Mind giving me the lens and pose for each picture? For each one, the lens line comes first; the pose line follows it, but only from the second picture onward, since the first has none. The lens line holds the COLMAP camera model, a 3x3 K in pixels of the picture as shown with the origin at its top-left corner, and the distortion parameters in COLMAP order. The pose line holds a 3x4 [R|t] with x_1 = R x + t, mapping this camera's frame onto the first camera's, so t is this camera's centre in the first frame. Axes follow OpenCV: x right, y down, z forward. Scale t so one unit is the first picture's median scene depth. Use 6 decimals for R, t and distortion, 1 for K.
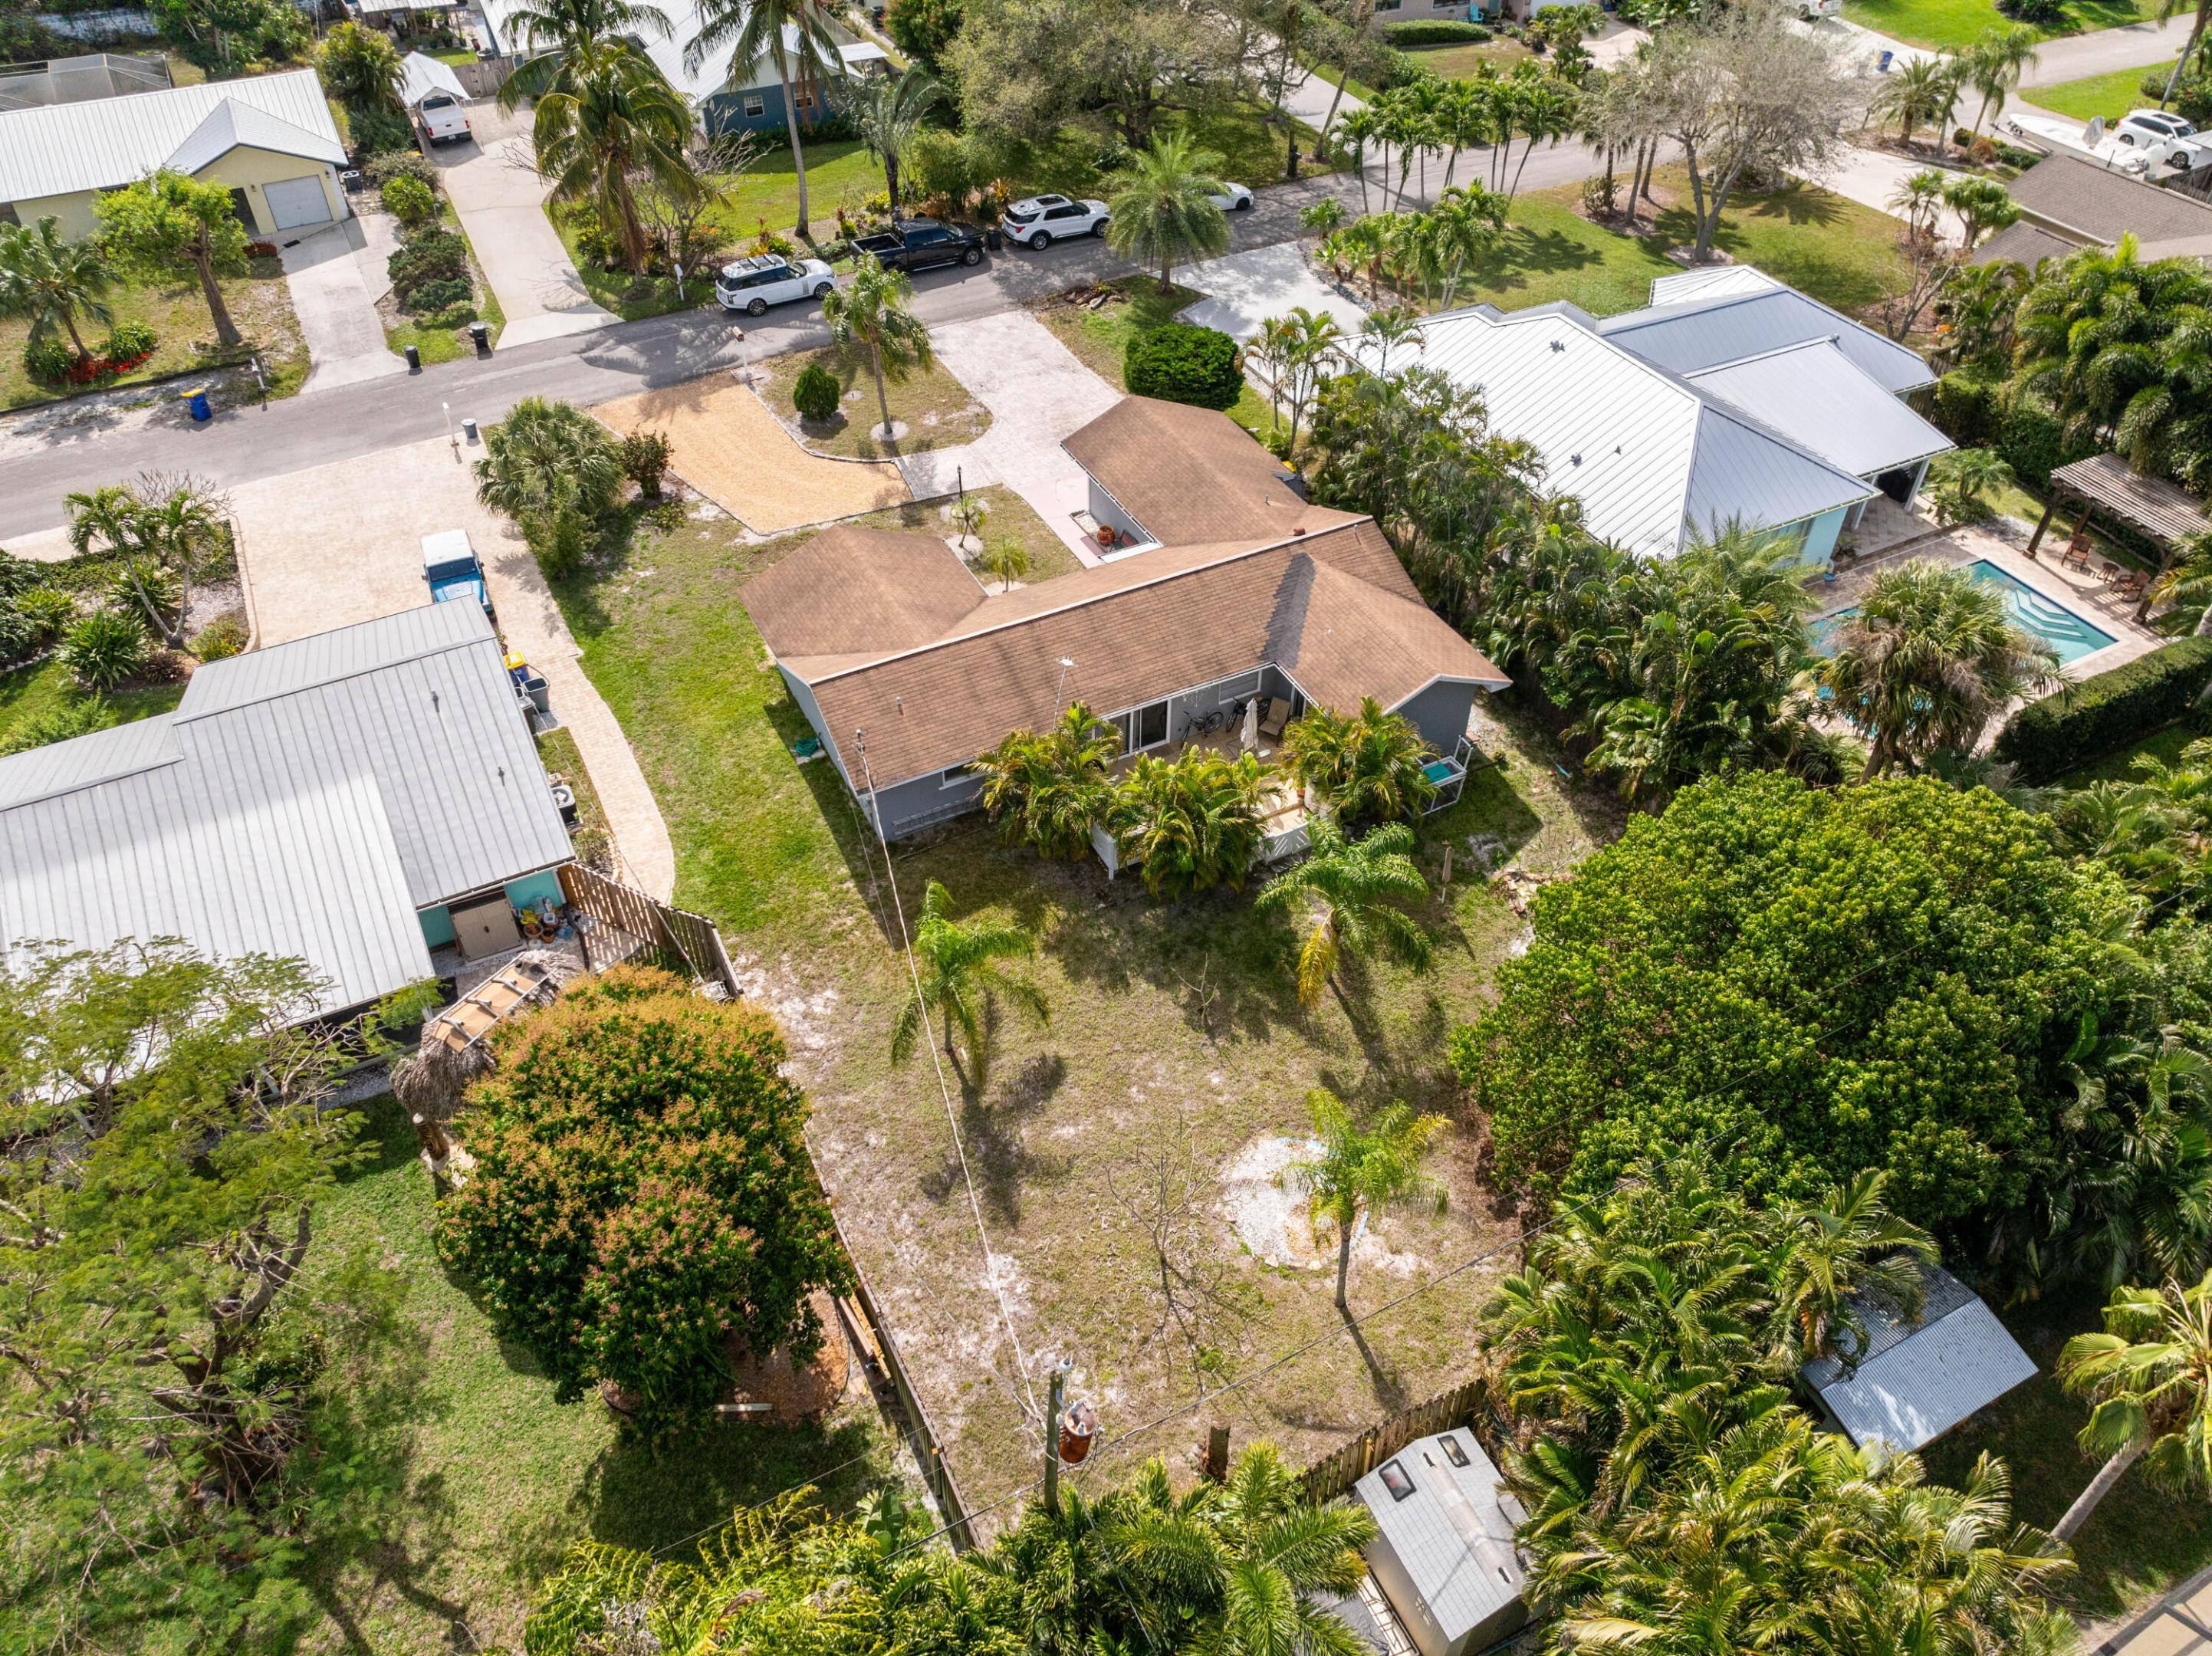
lens RADIAL K [[1552.0, 0, 1106.0], [0, 1552.0, 828.0], [0, 0, 1]] dist [-0.046947, 0.009278]
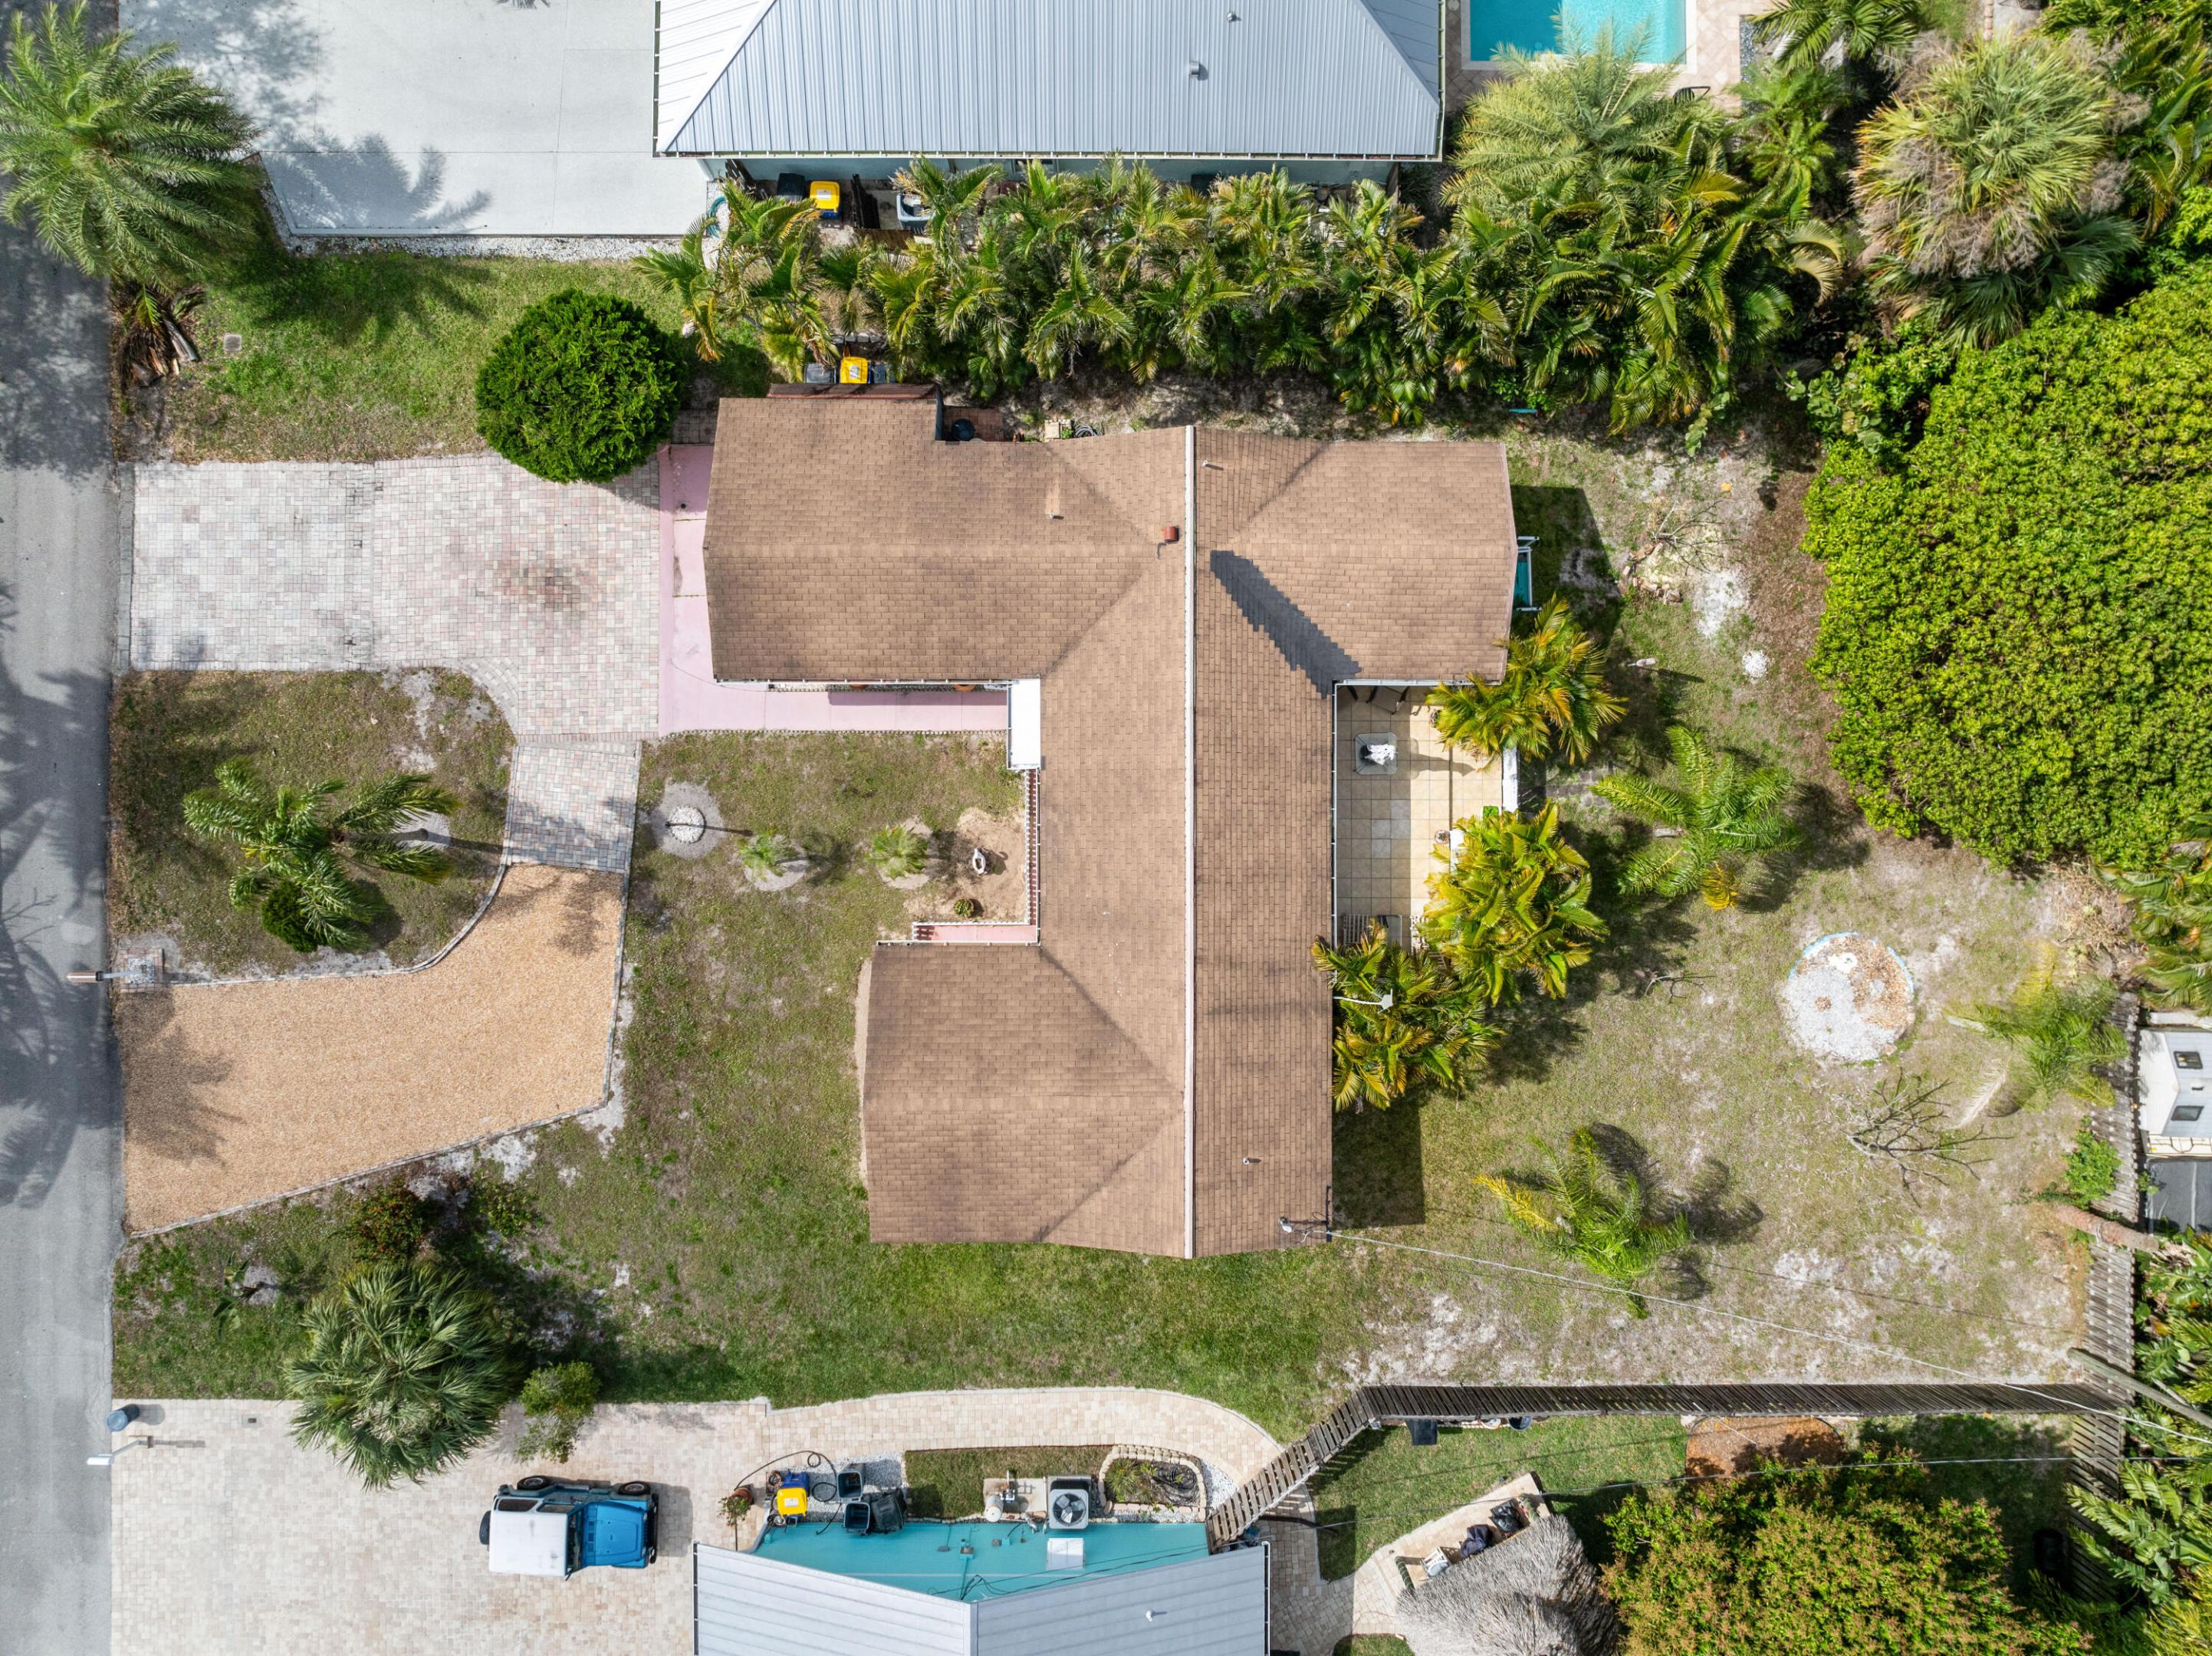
lens RADIAL K [[1552.0, 0, 1106.0], [0, 1552.0, 828.0], [0, 0, 1]] dist [-0.046947, 0.009278]
pose [[0.460414, -0.887654, 0.009429, -0.016697], [0.608418, 0.323277, 0.724789, -0.658974], [-0.646410, -0.327966, 0.688906, 0.458020]]
